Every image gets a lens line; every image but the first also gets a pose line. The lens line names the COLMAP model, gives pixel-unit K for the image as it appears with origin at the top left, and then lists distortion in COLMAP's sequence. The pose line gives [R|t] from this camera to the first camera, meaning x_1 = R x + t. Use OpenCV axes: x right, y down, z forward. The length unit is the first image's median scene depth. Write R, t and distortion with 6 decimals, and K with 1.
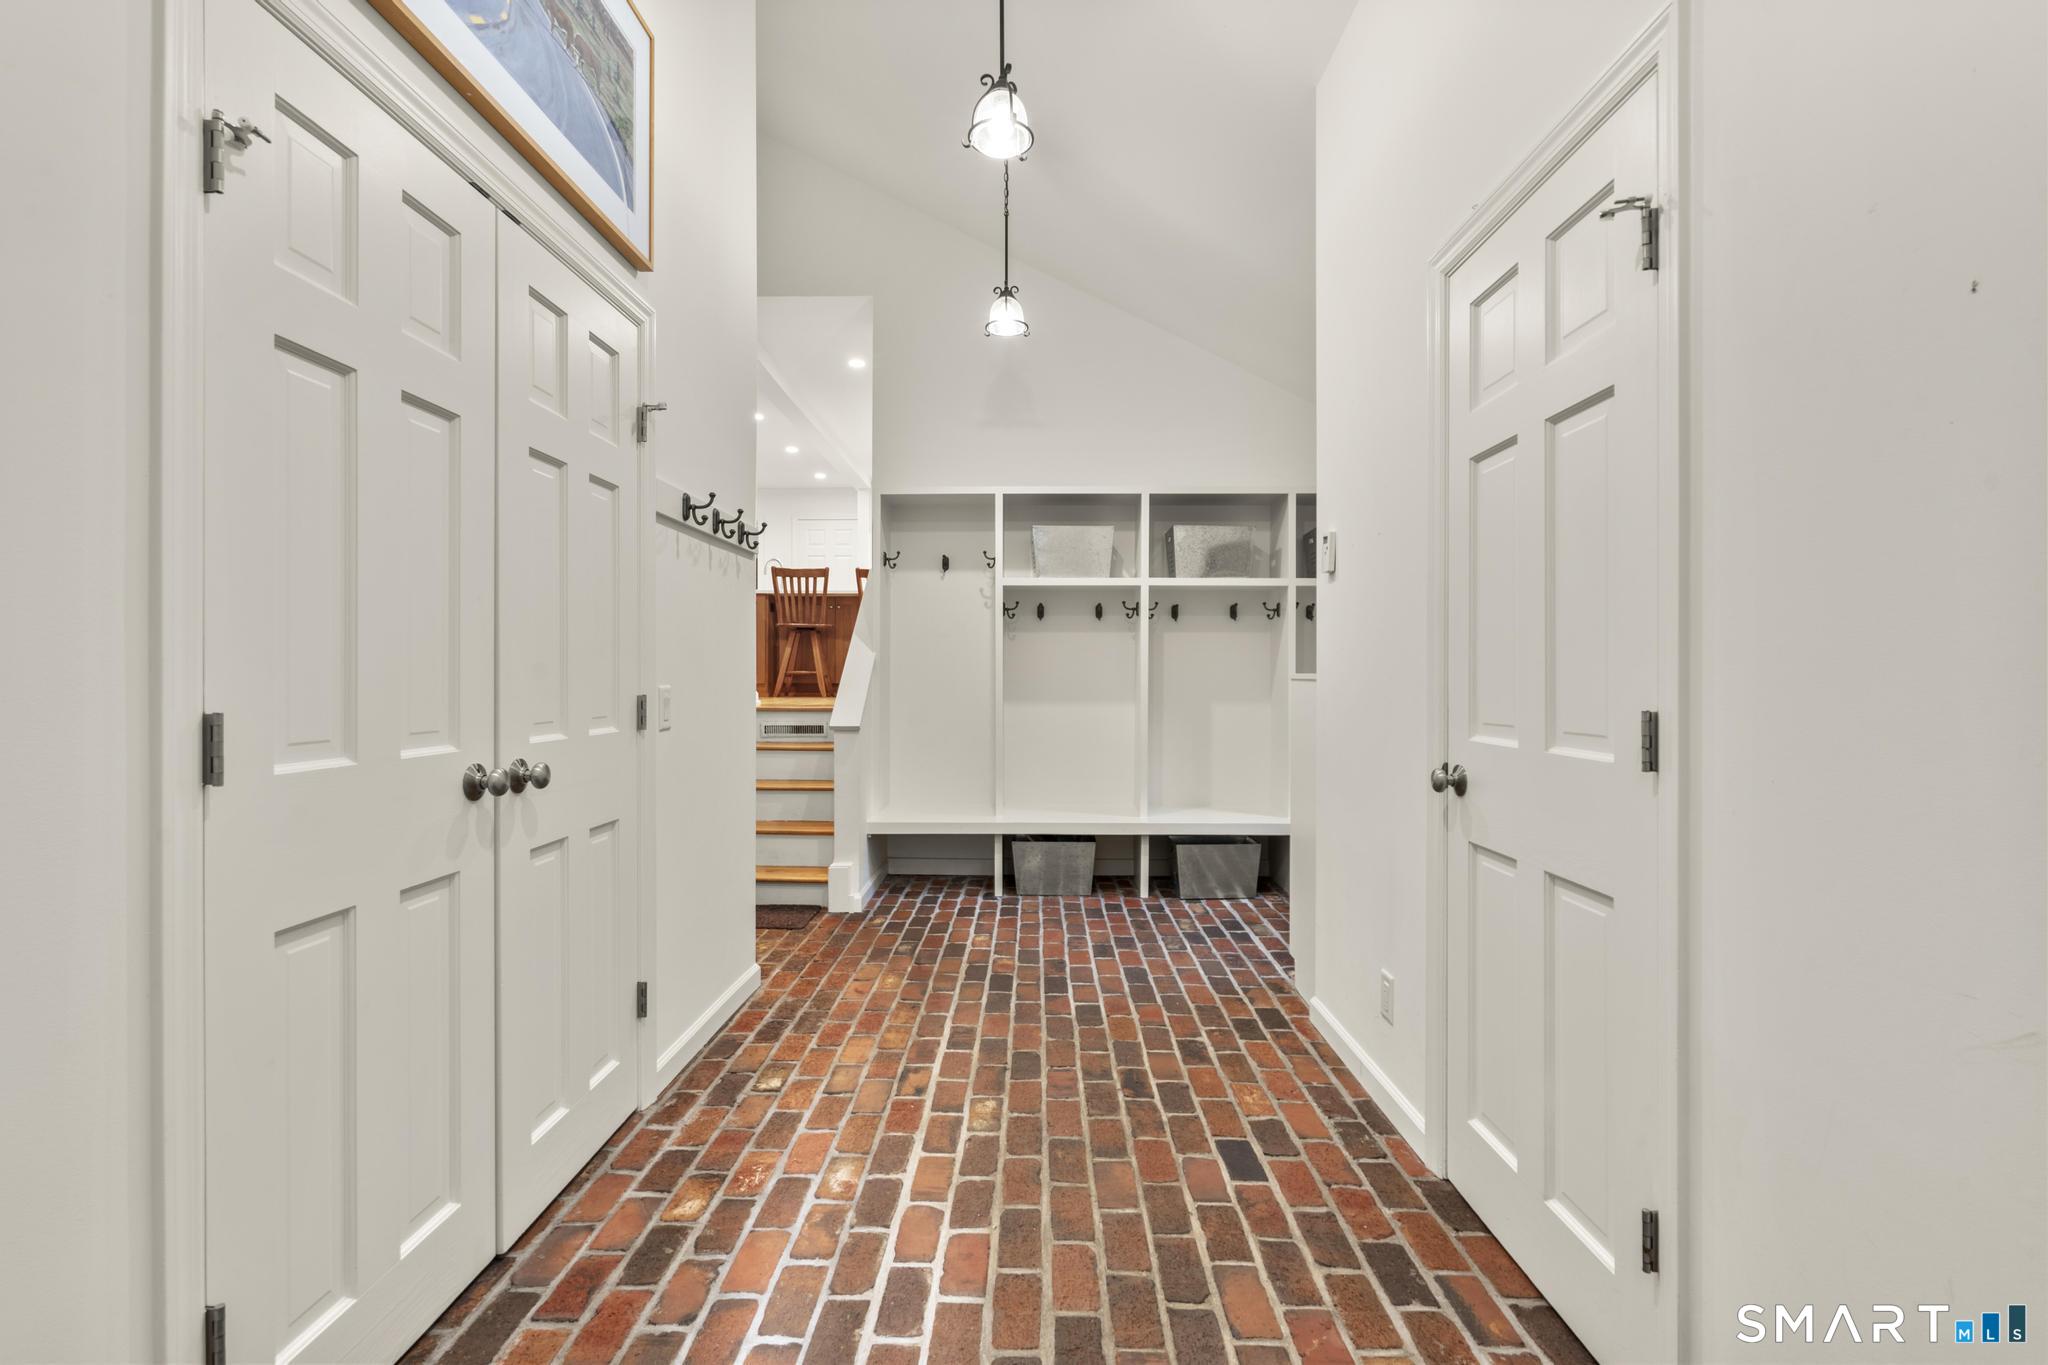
lens RADIAL K [[918.4, 0, 1023.3], [0, 918.4, 678.0], [0, 0, 1]] dist [0.000126, -0.000434]
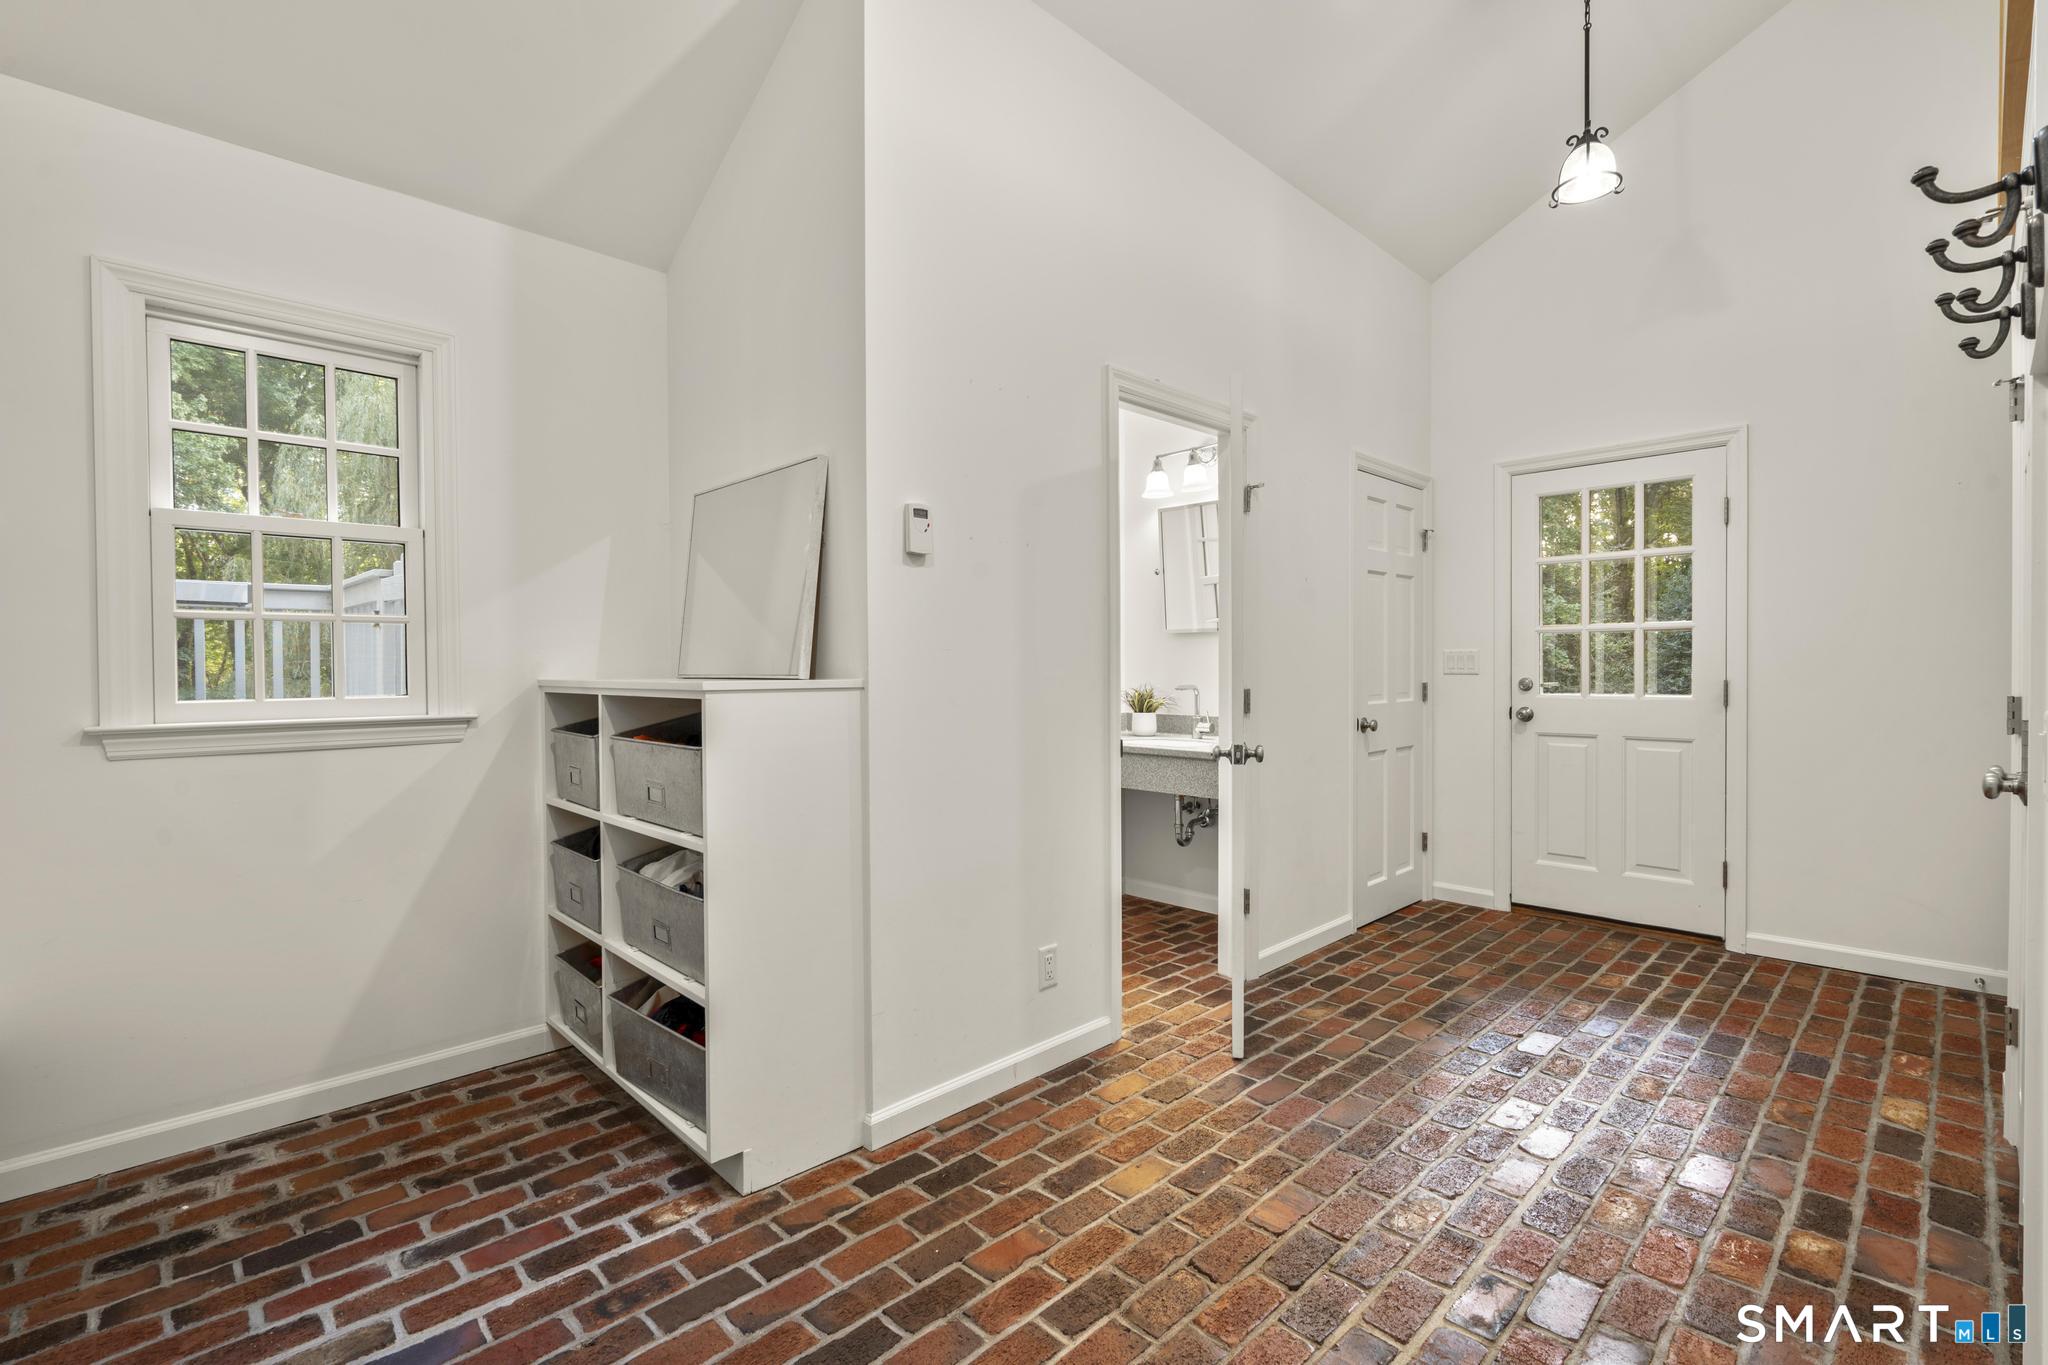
lens RADIAL K [[918.4, 0, 1023.7], [0, 918.4, 678.9], [0, 0, 1]] dist [0.000126, -0.000434]
pose [[-0.708956, -0.004015, 0.705242, -0.336478], [0.007916, 0.999876, 0.013649, -0.015967], [-0.705209, 0.015260, -0.708836, 1.656953]]
